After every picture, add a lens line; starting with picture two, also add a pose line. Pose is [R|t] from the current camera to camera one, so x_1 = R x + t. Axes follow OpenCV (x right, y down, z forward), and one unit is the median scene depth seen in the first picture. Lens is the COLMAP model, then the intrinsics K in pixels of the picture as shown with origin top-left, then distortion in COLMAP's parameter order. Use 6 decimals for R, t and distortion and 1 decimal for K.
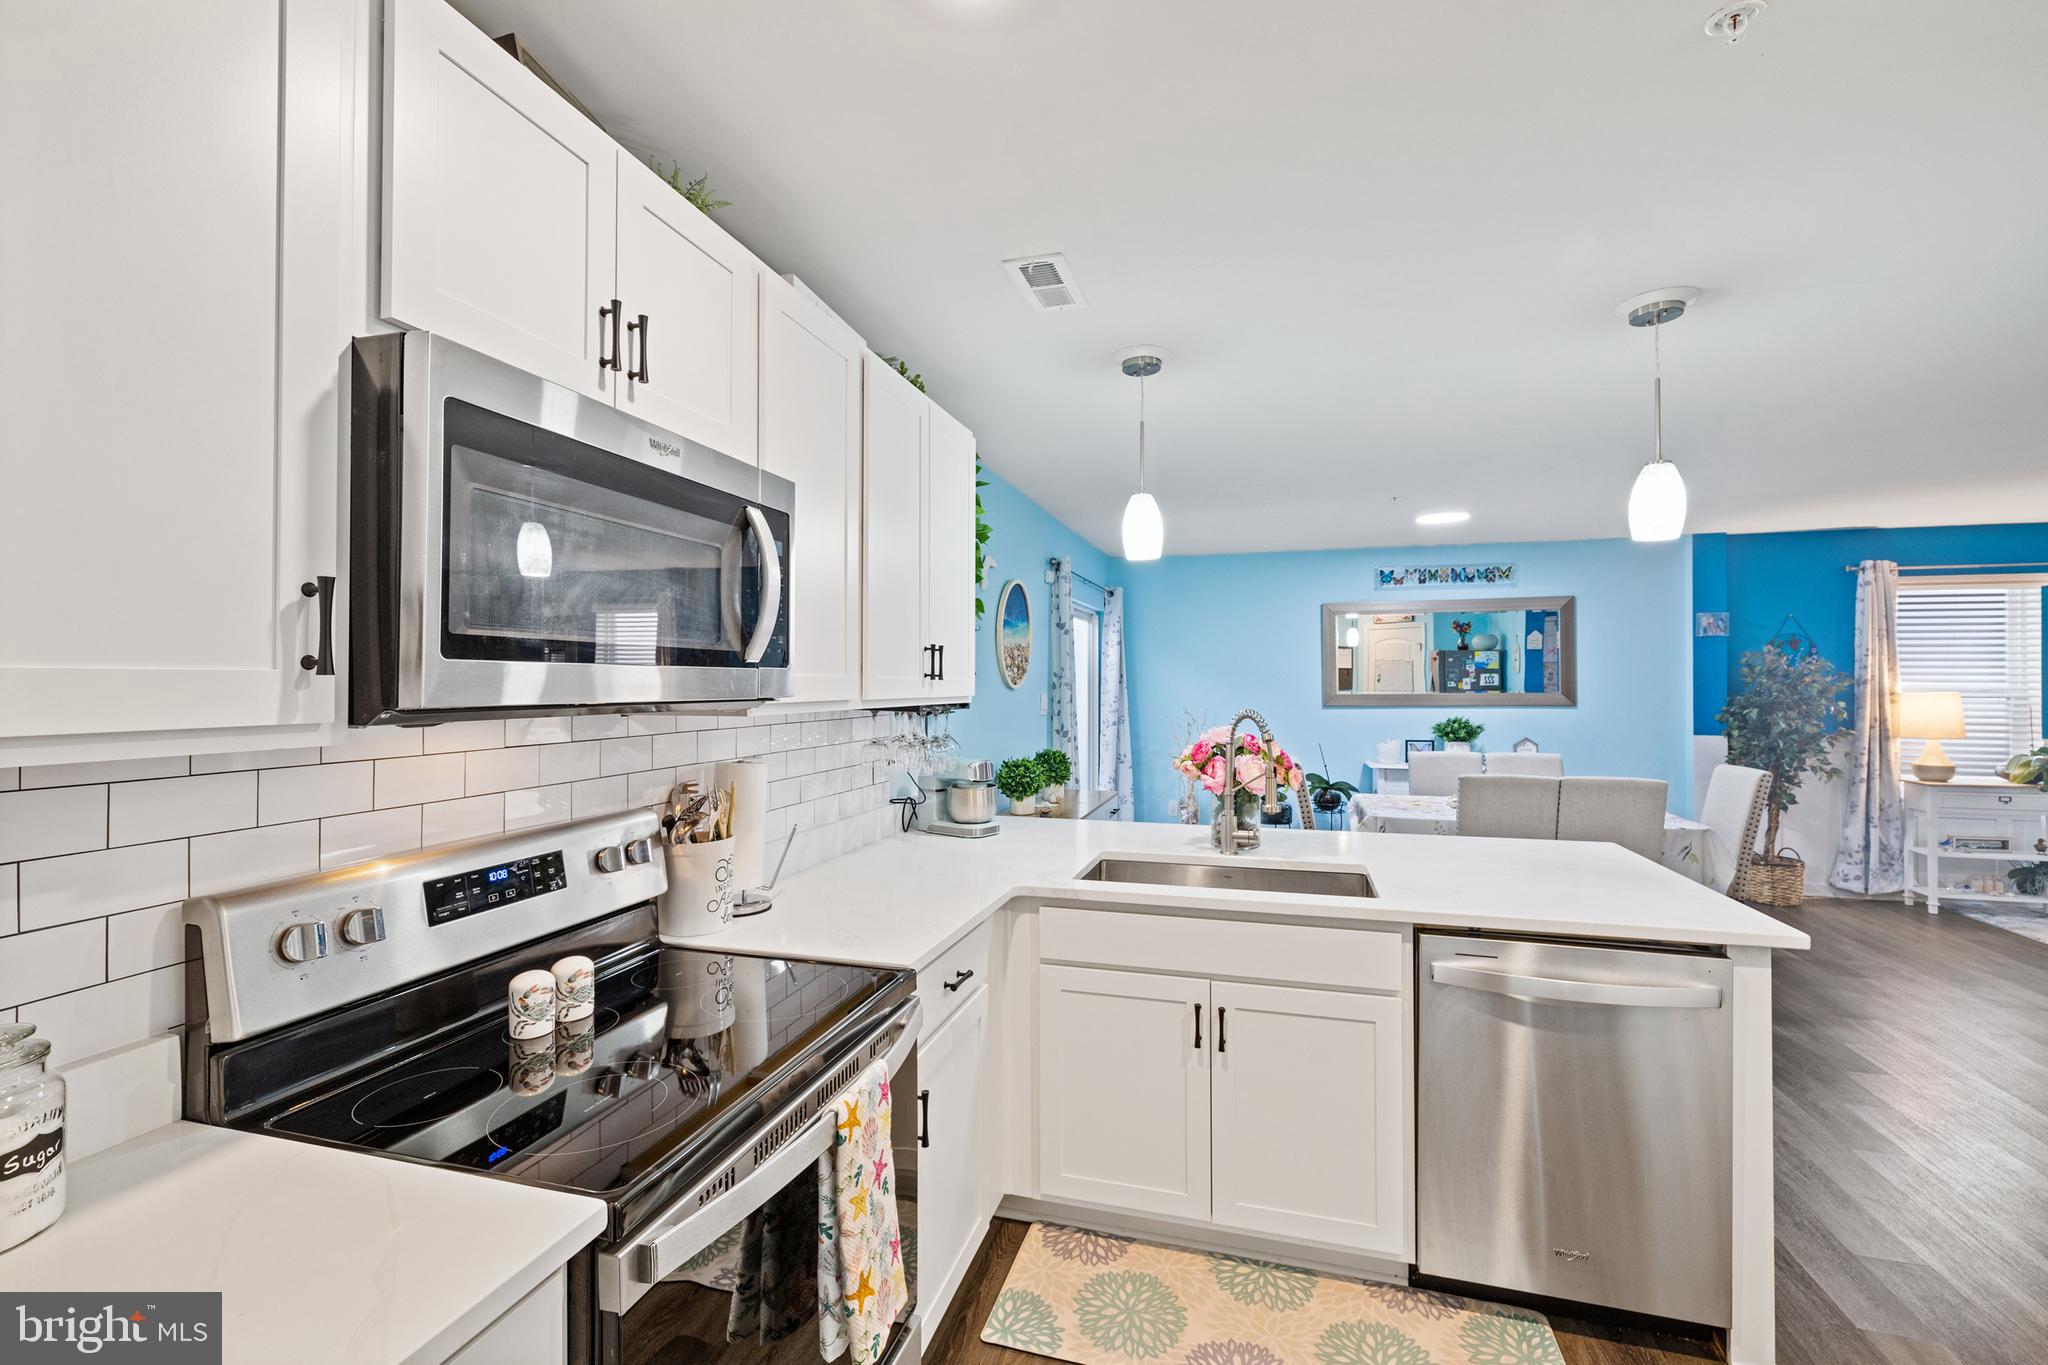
lens RADIAL K [[876.6, 0, 1019.2], [0, 876.6, 679.8], [0, 0, 1]] dist [0.002388, -0.000820]
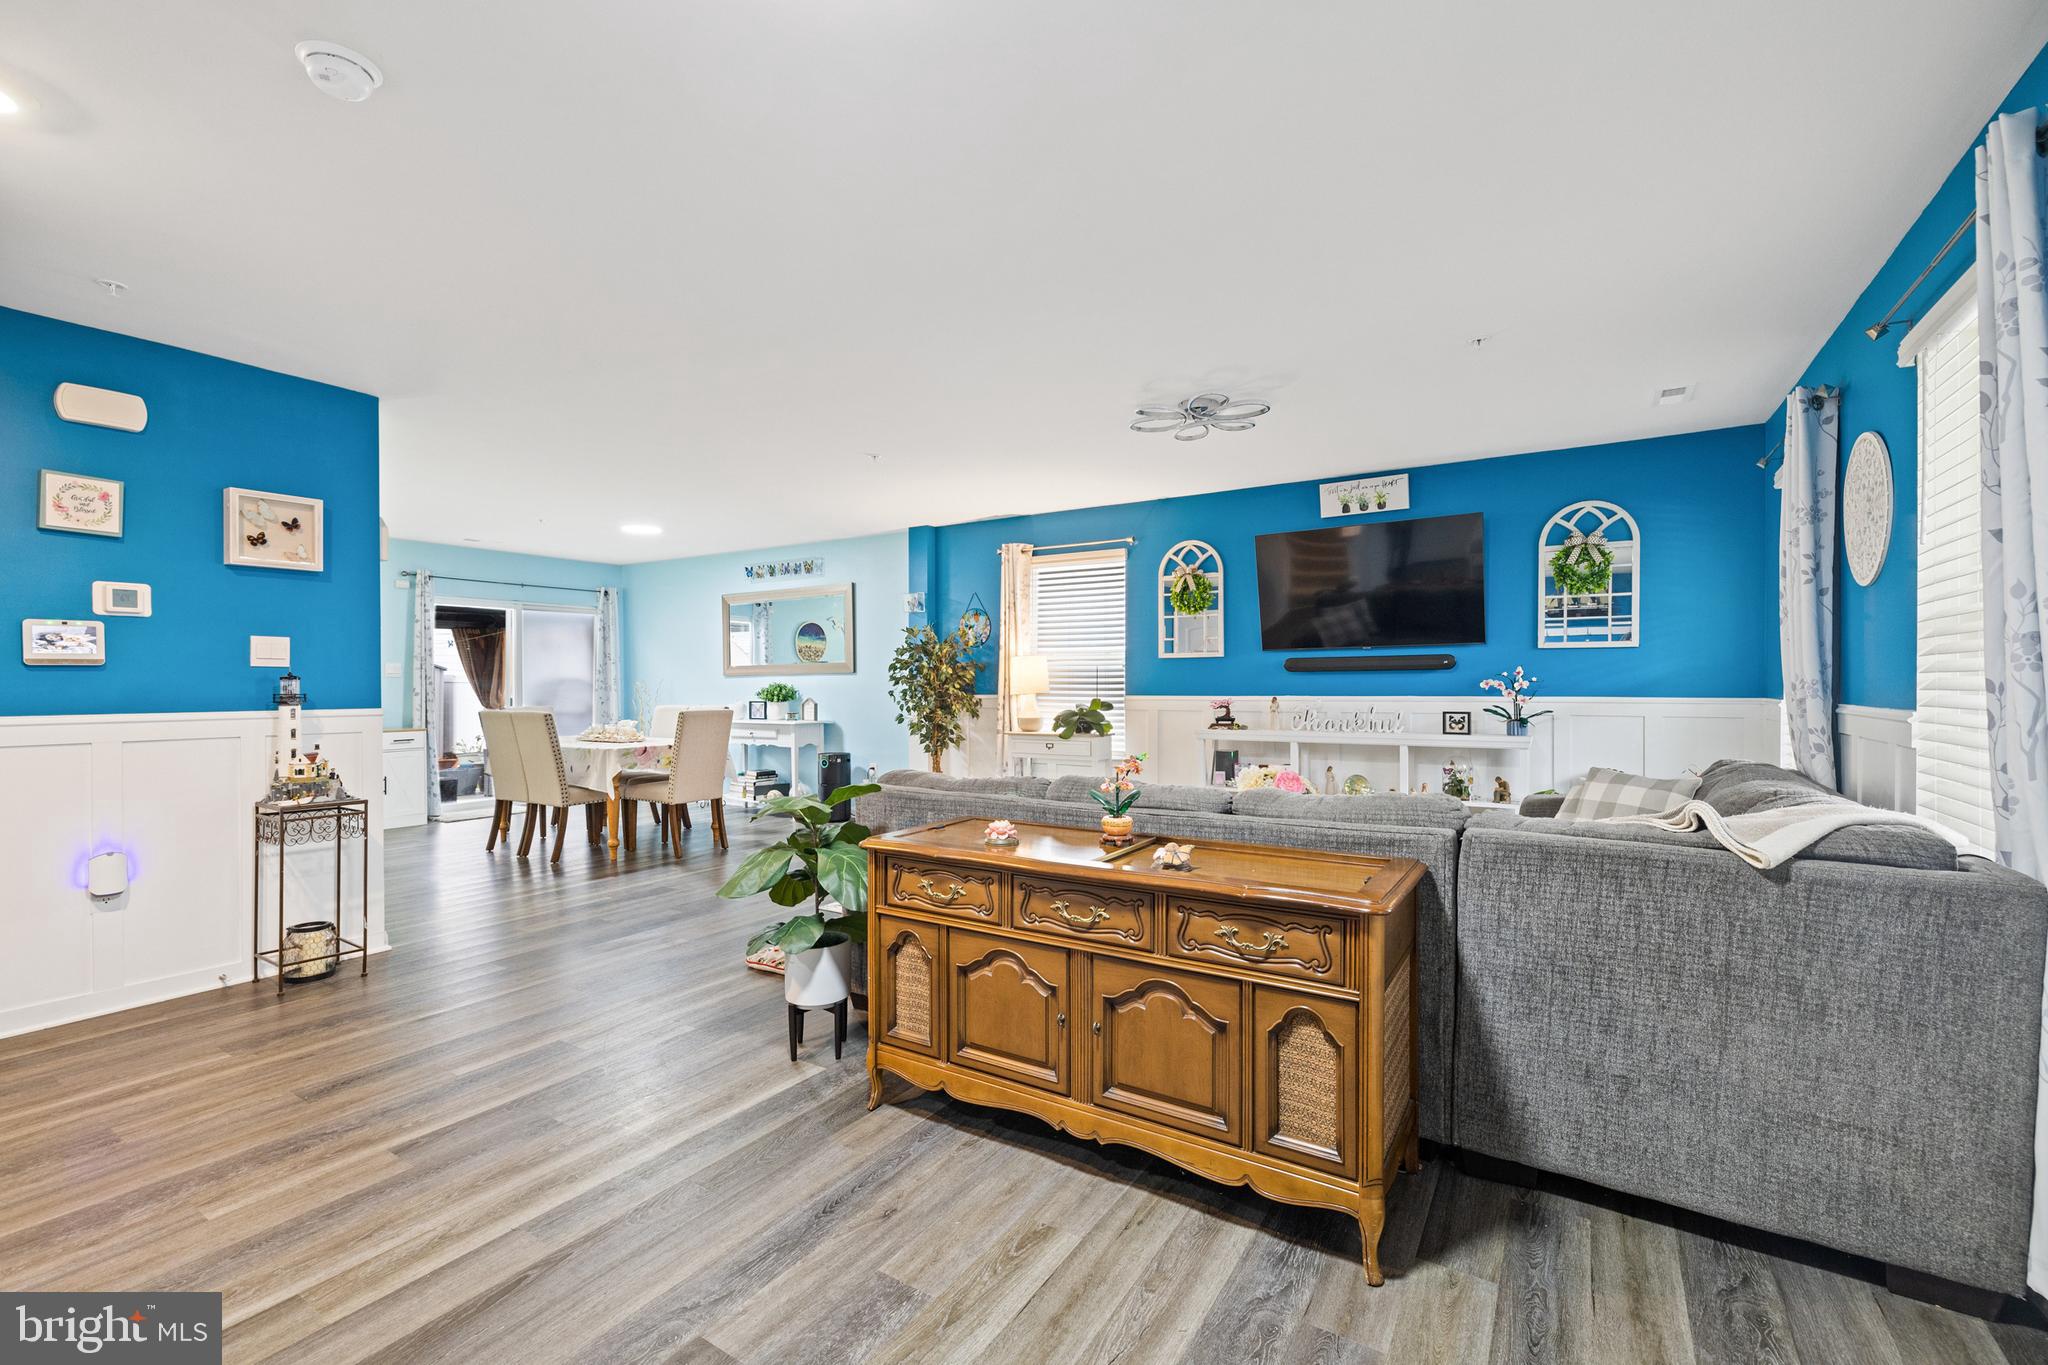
lens RADIAL K [[876.6, 0, 1038.7], [0, 876.6, 685.2], [0, 0, 1]] dist [0.002388, -0.000820]
pose [[0.963541, -0.007710, -0.267451, 1.328481], [0.010735, 0.999894, 0.009851, 0.041807], [0.267347, -0.012363, 0.963521, -0.116205]]
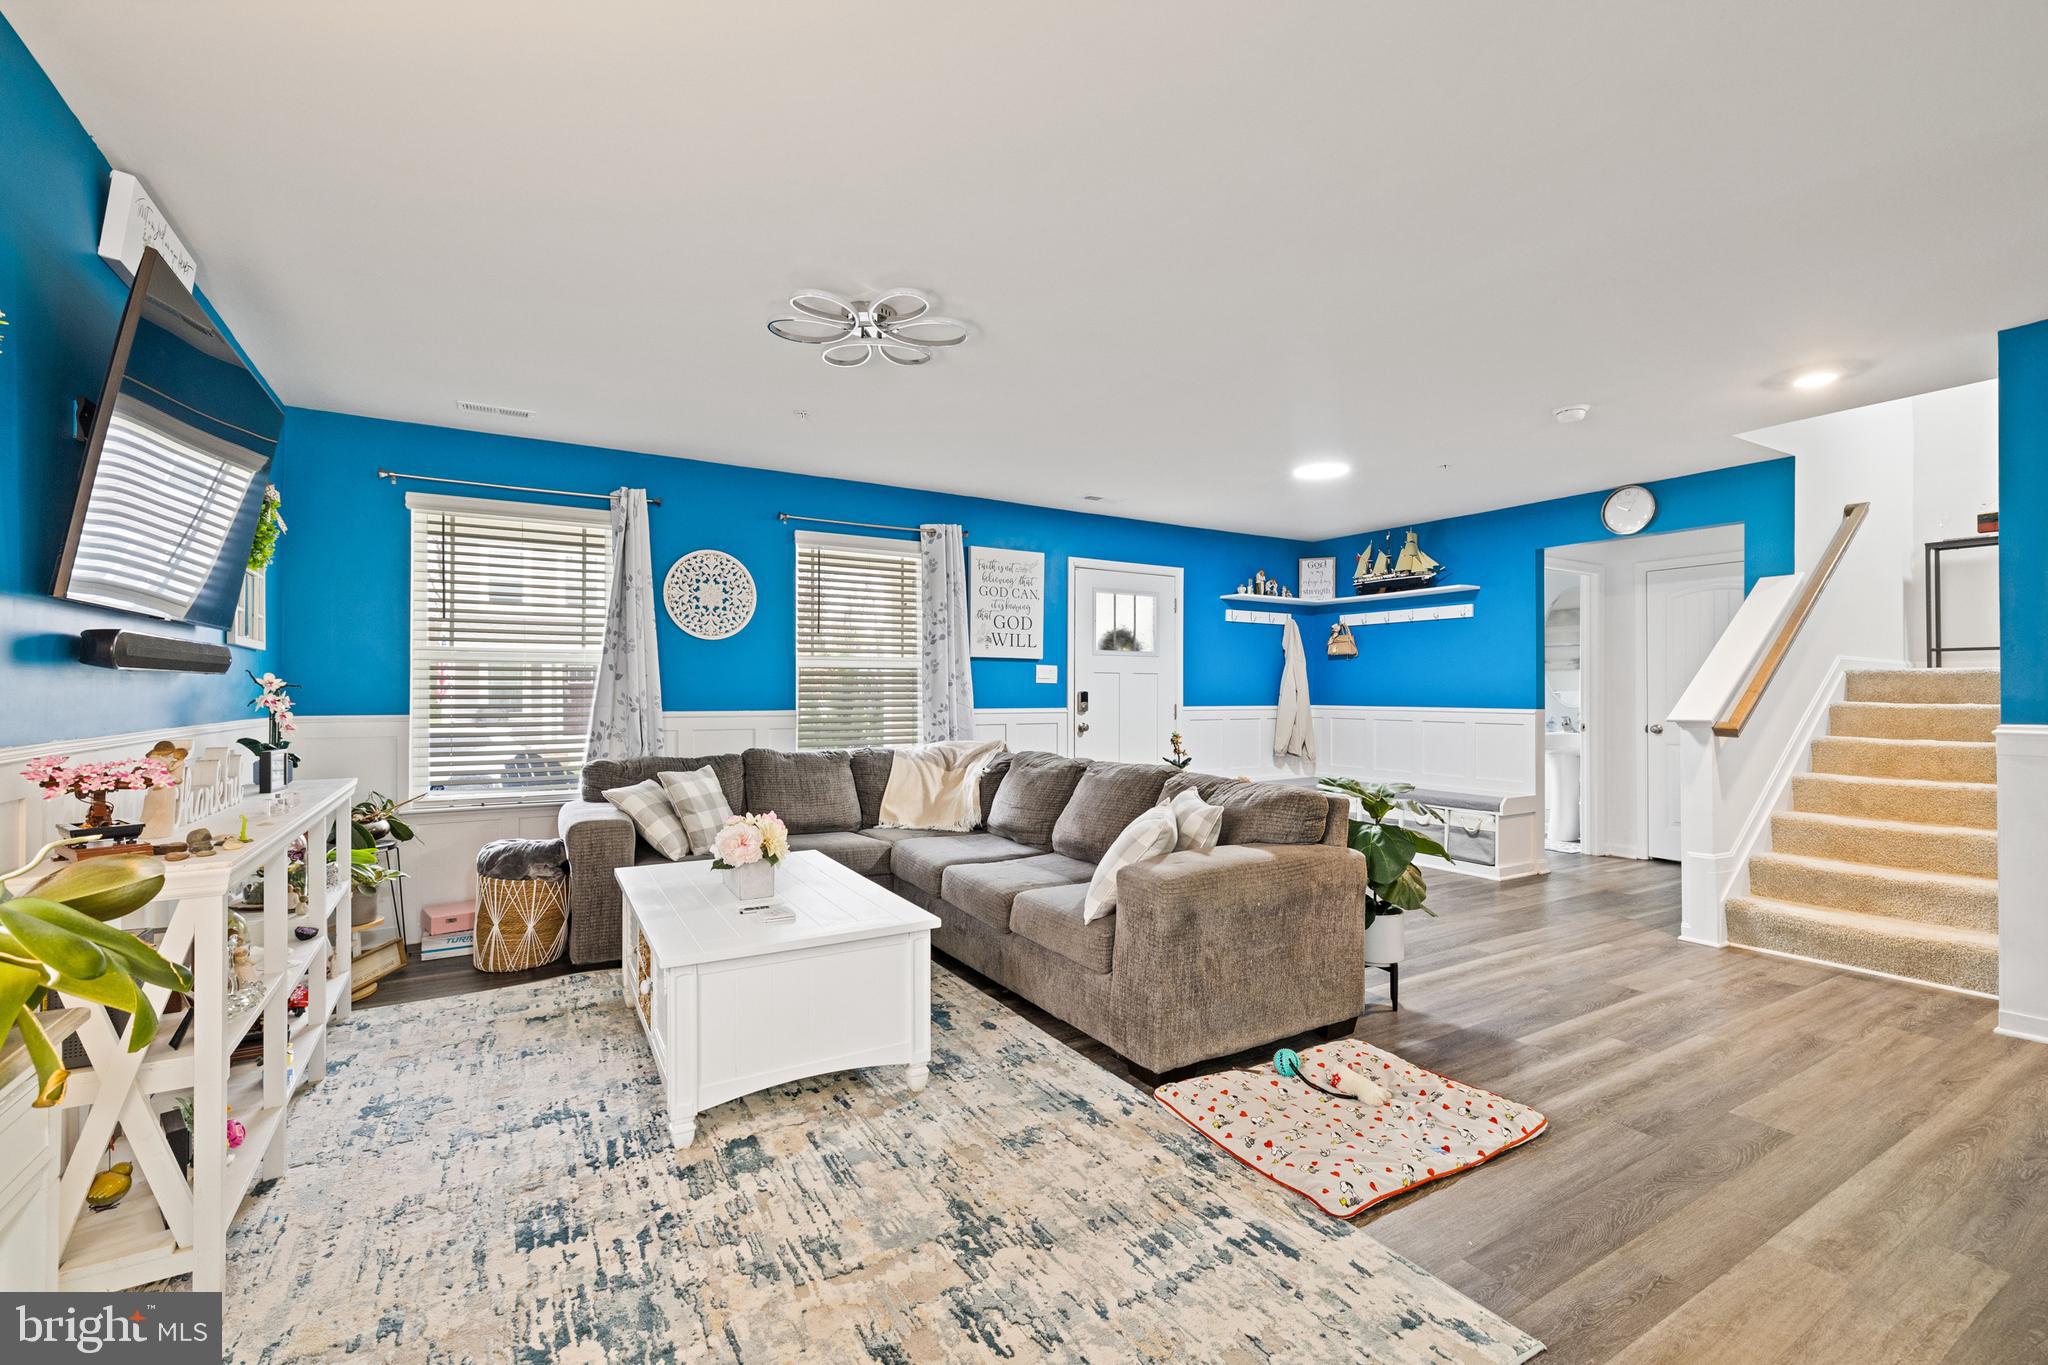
lens RADIAL K [[876.6, 0, 1024.8], [0, 876.6, 691.1], [0, 0, 1]] dist [0.002388, -0.000820]
pose [[-0.736803, -0.002348, 0.676104, 0.849818], [-0.008647, 0.999945, -0.005951, 0.047131], [-0.676052, -0.010231, -0.736783, 0.920795]]
